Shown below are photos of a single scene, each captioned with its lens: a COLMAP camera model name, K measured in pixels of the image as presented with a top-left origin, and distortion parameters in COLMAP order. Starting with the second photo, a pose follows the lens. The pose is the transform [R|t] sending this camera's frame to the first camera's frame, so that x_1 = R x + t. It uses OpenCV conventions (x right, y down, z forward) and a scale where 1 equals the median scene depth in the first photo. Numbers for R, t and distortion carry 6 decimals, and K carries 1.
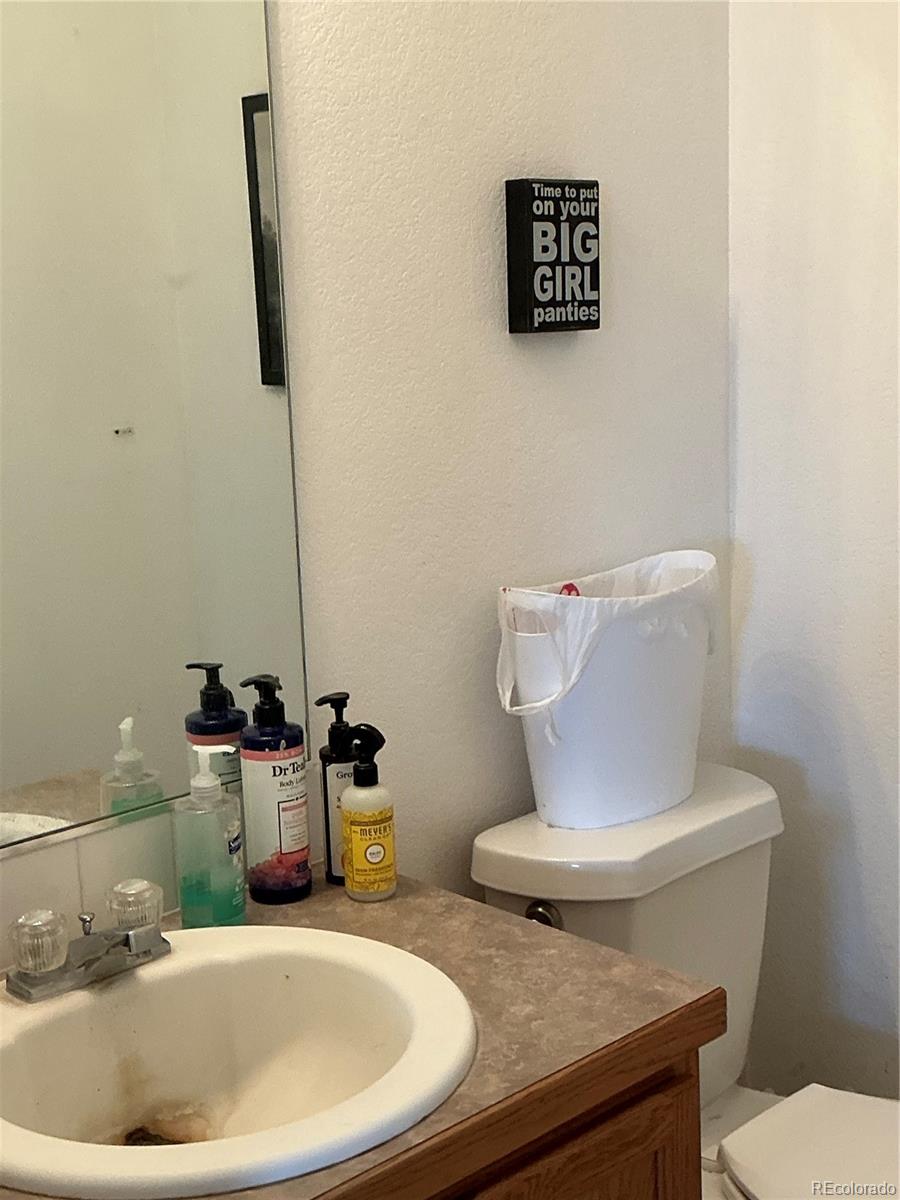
lens RADIAL K [[1642.2, 0, 450.0], [0, 1642.2, 600.0], [0, 0, 1]] dist [0.145139, -0.300800]
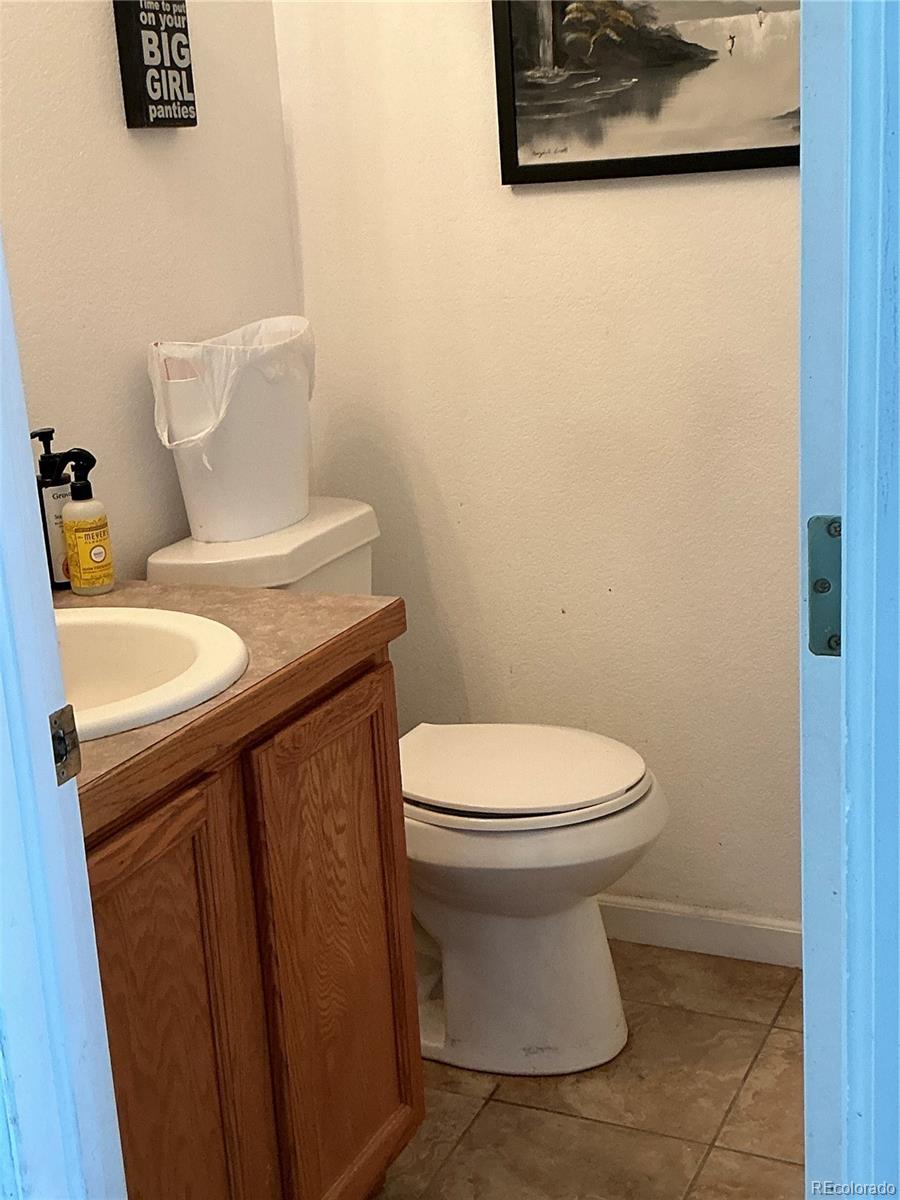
lens RADIAL K [[1642.2, 0, 450.0], [0, 1642.2, 600.0], [0, 0, 1]] dist [0.145139, -0.300800]
pose [[0.930733, -0.115245, 0.347065, -0.207918], [0.093462, 0.992490, 0.078924, 0.103869], [-0.353554, -0.041020, 0.934514, -0.211870]]
